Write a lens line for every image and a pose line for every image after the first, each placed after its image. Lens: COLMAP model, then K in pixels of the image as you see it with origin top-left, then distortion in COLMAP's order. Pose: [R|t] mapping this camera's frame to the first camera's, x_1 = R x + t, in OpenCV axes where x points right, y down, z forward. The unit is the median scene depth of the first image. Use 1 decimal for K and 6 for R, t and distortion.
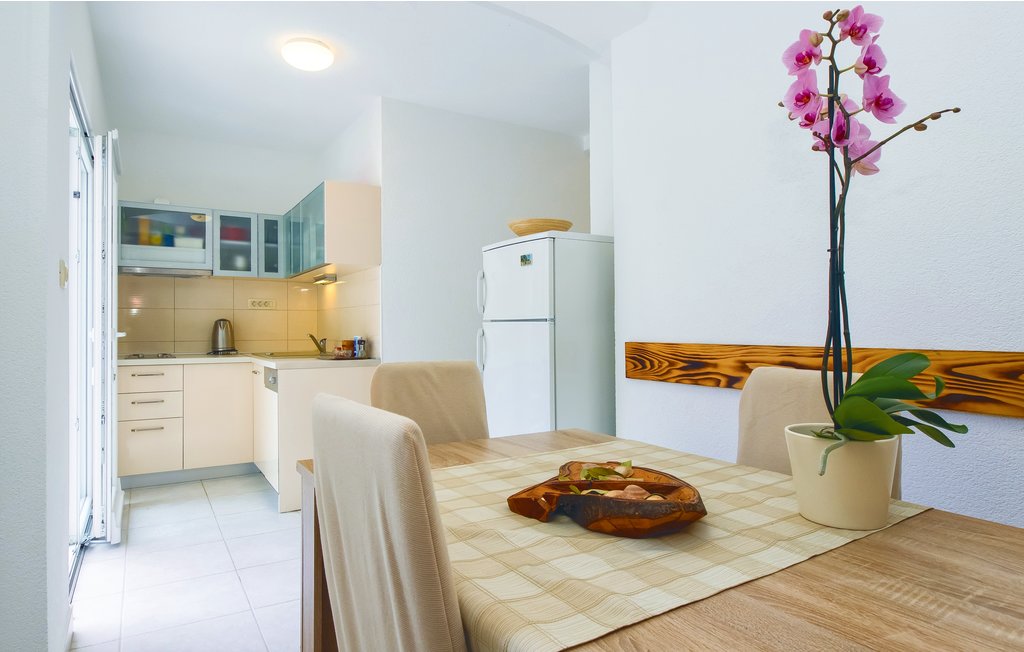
lens RADIAL K [[576.8, 0, 518.7], [0, 576.8, 323.0], [0, 0, 1]] dist [-0.017608, -0.001359]
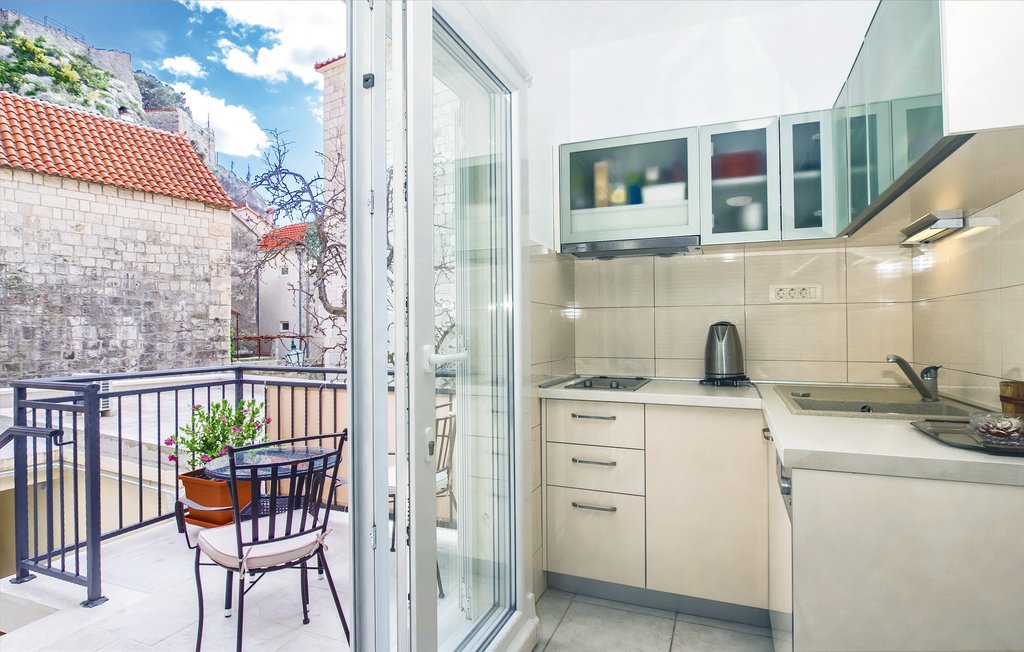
lens RADIAL K [[576.8, 0, 521.2], [0, 576.8, 322.0], [0, 0, 1]] dist [-0.017608, -0.001359]
pose [[0.589446, -0.014137, -0.807684, -0.178419], [0.005518, 0.999894, -0.013474, -0.000359], [0.807789, 0.003485, 0.589462, 0.513183]]
